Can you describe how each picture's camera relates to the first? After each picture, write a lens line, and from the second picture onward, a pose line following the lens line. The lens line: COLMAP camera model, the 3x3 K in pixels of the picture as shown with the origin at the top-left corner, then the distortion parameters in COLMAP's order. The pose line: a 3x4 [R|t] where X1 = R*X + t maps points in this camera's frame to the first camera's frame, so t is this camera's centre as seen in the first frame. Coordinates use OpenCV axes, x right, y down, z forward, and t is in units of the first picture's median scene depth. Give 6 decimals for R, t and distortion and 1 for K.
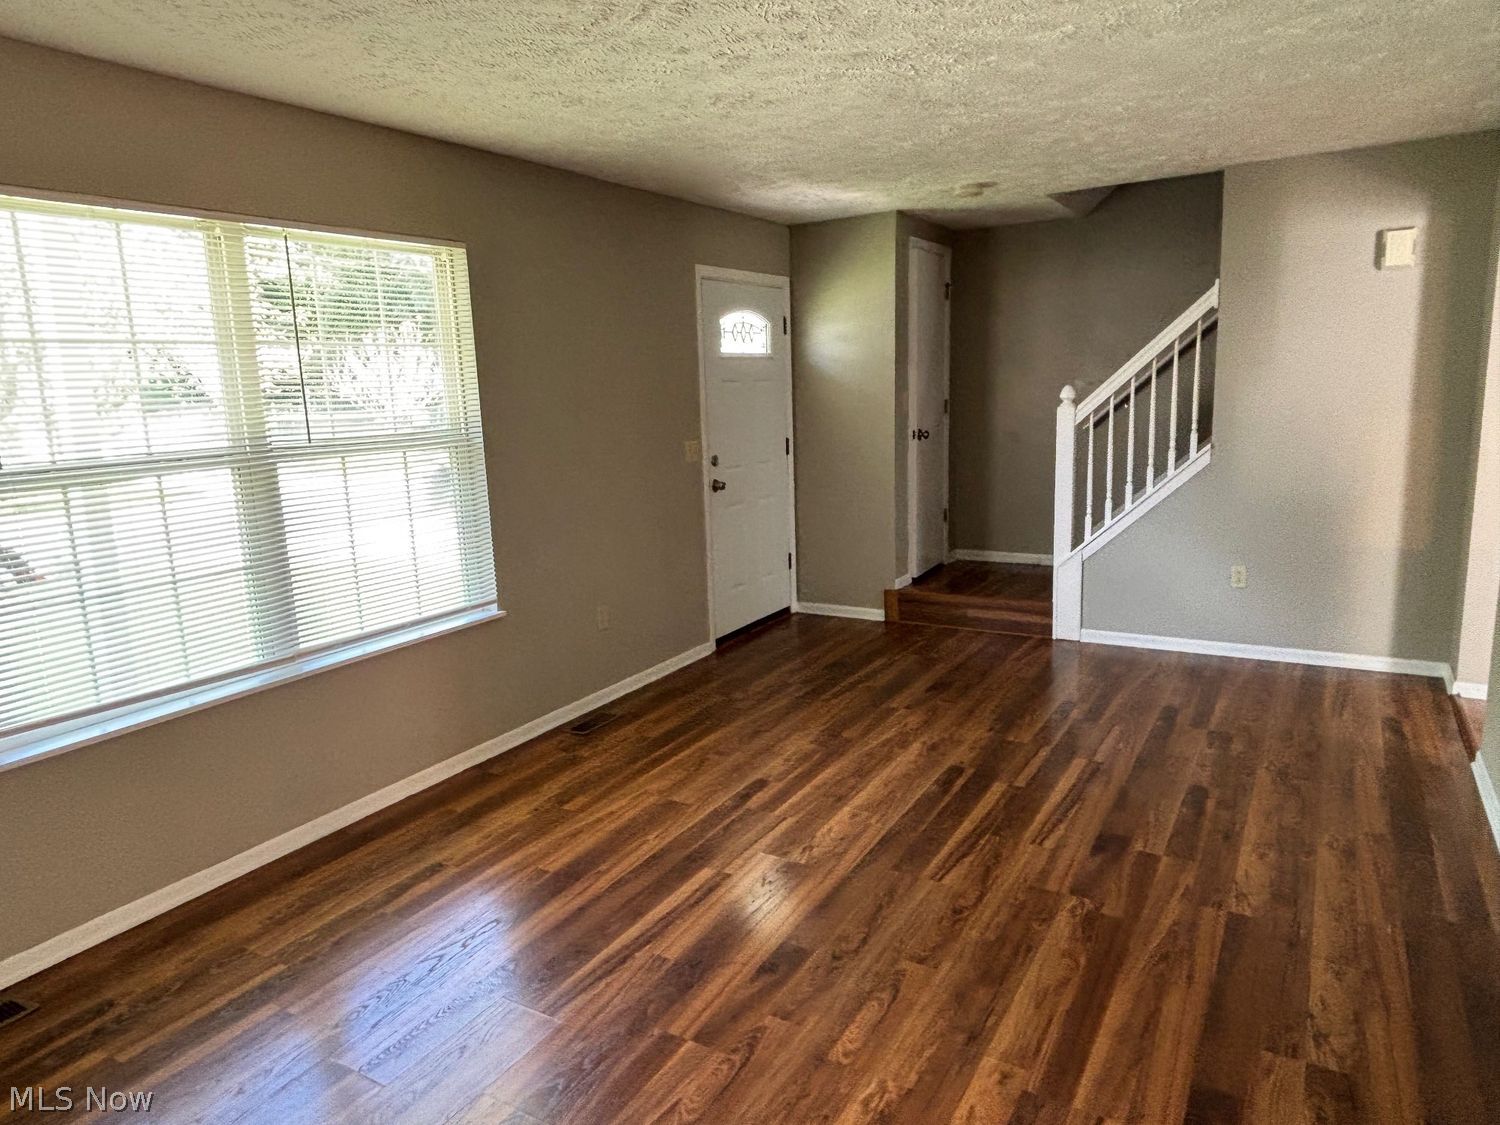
lens RADIAL K [[961.6, 0, 740.7], [0, 961.6, 563.2], [0, 0, 1]] dist [0.064677, -0.090969]
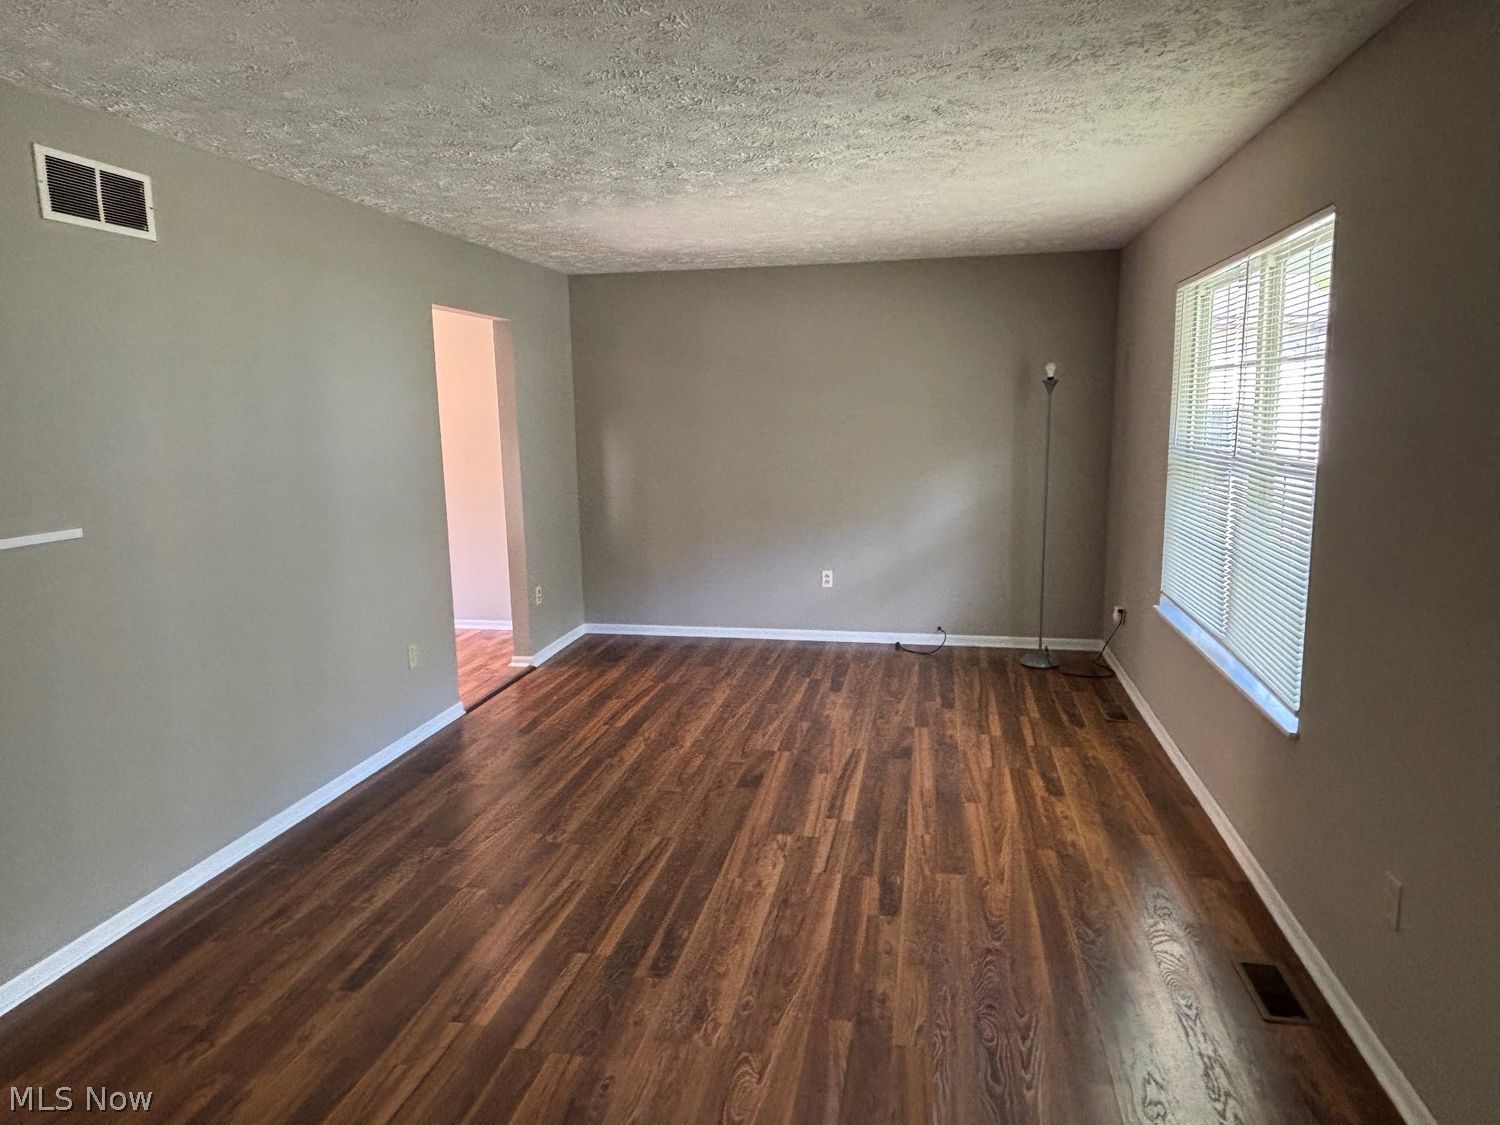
lens RADIAL K [[958.1, 0, 736.3], [0, 958.1, 564.9], [0, 0, 1]] dist [0.063826, -0.075270]
pose [[-0.940560, 0.109600, -0.321458, 0.381176], [-0.008692, 0.938421, 0.345384, -0.335893], [0.339517, 0.327649, -0.881689, 1.608295]]
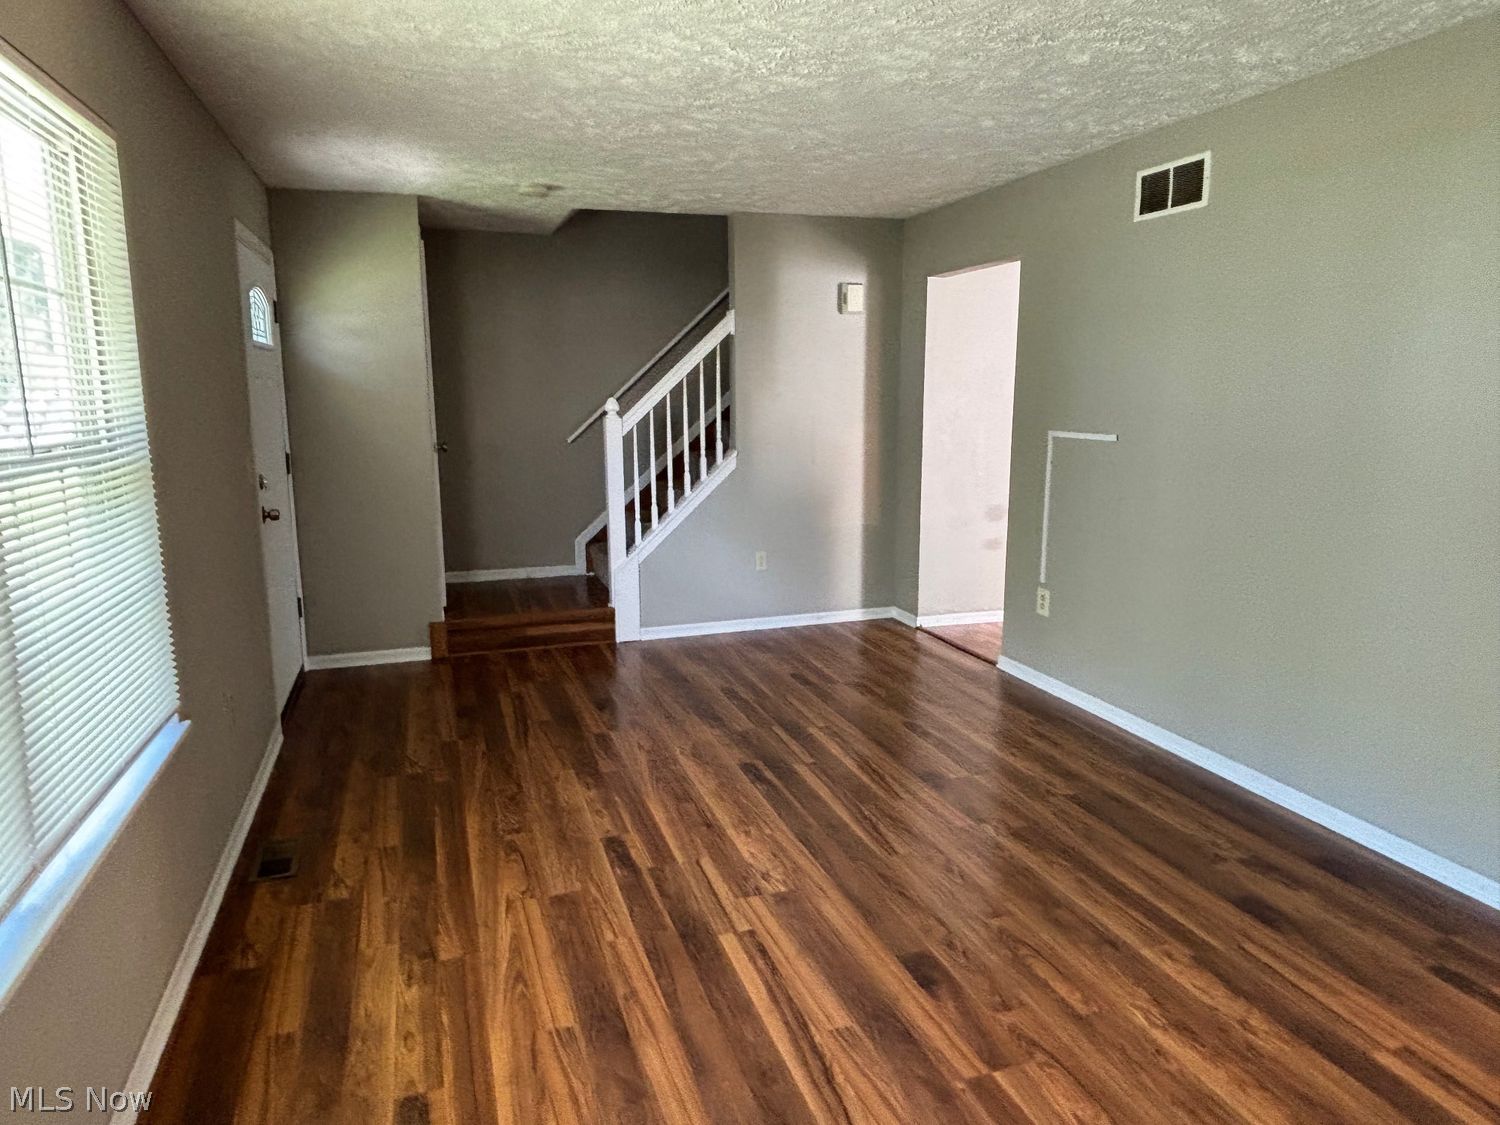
lens RADIAL K [[958.5, 0, 745.7], [0, 958.5, 559.1], [0, 0, 1]] dist [0.057984, -0.084557]
pose [[0.646356, -0.099691, 0.756495, -0.535036], [0.122914, 0.992084, 0.025718, -0.029795], [-0.753071, 0.076361, 0.653493, 0.335735]]
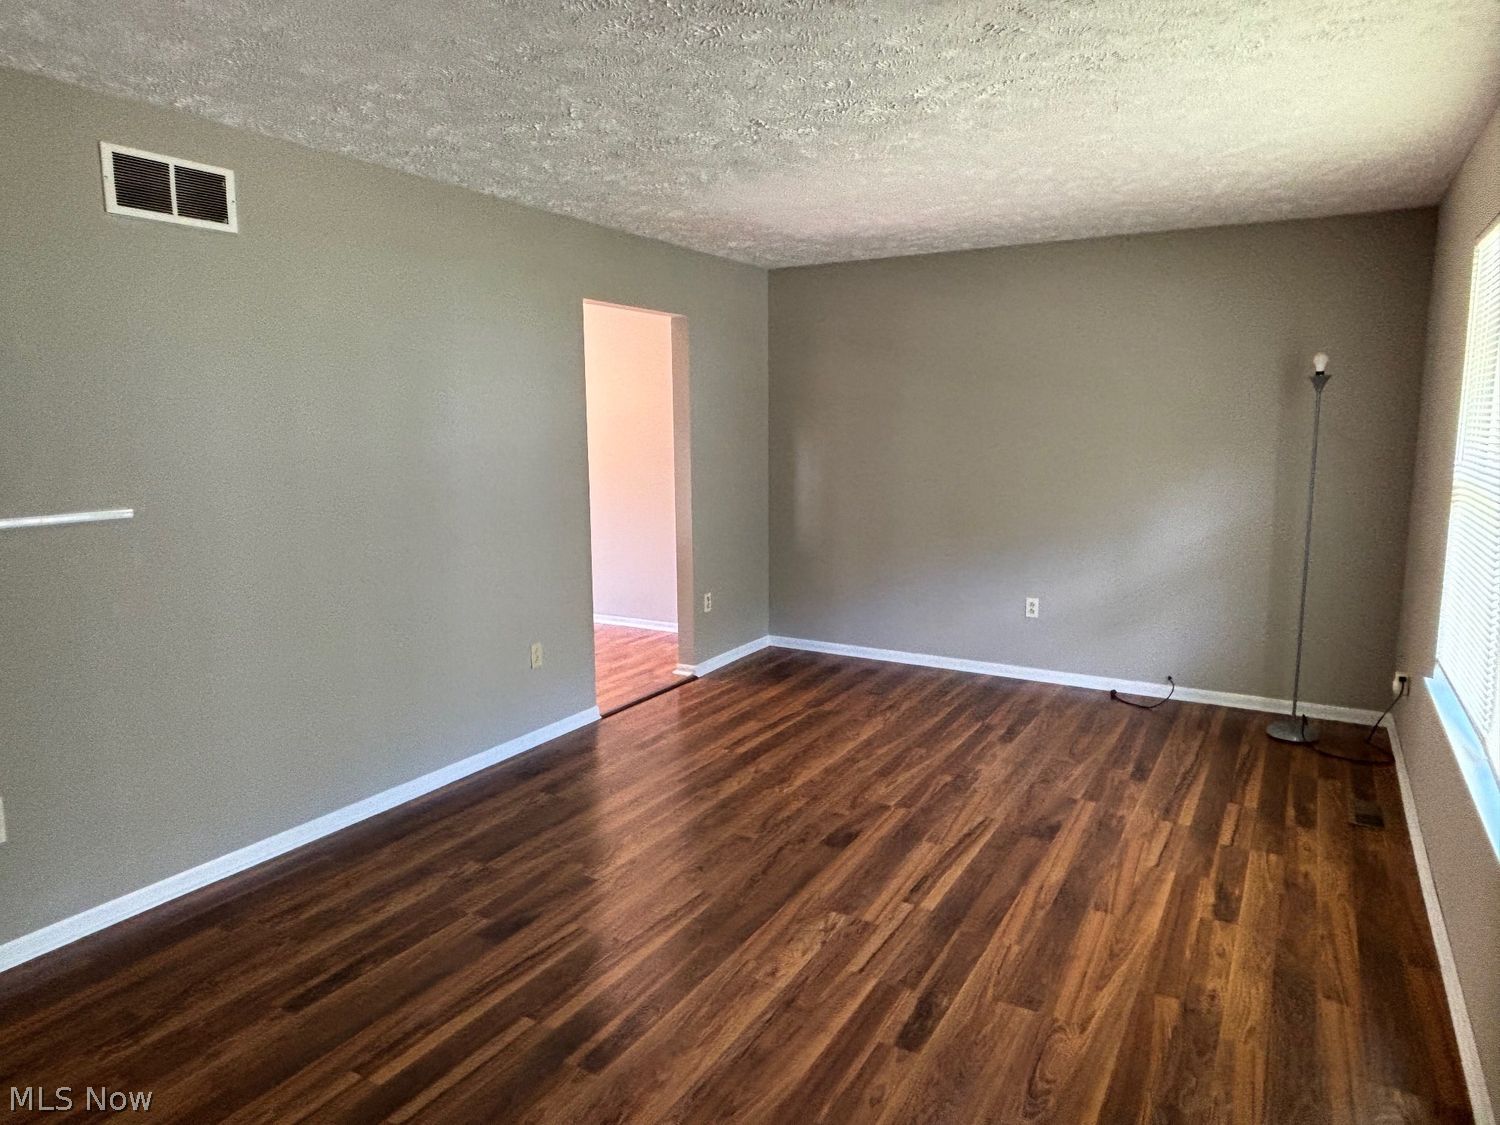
lens RADIAL K [[958.5, 0, 745.7], [0, 958.5, 559.1], [0, 0, 1]] dist [0.057984, -0.084557]
pose [[-0.998850, 0.047089, -0.008999, 0.121869], [0.041574, 0.944263, 0.326558, -0.292841], [0.023875, 0.325808, -0.945134, 1.522082]]
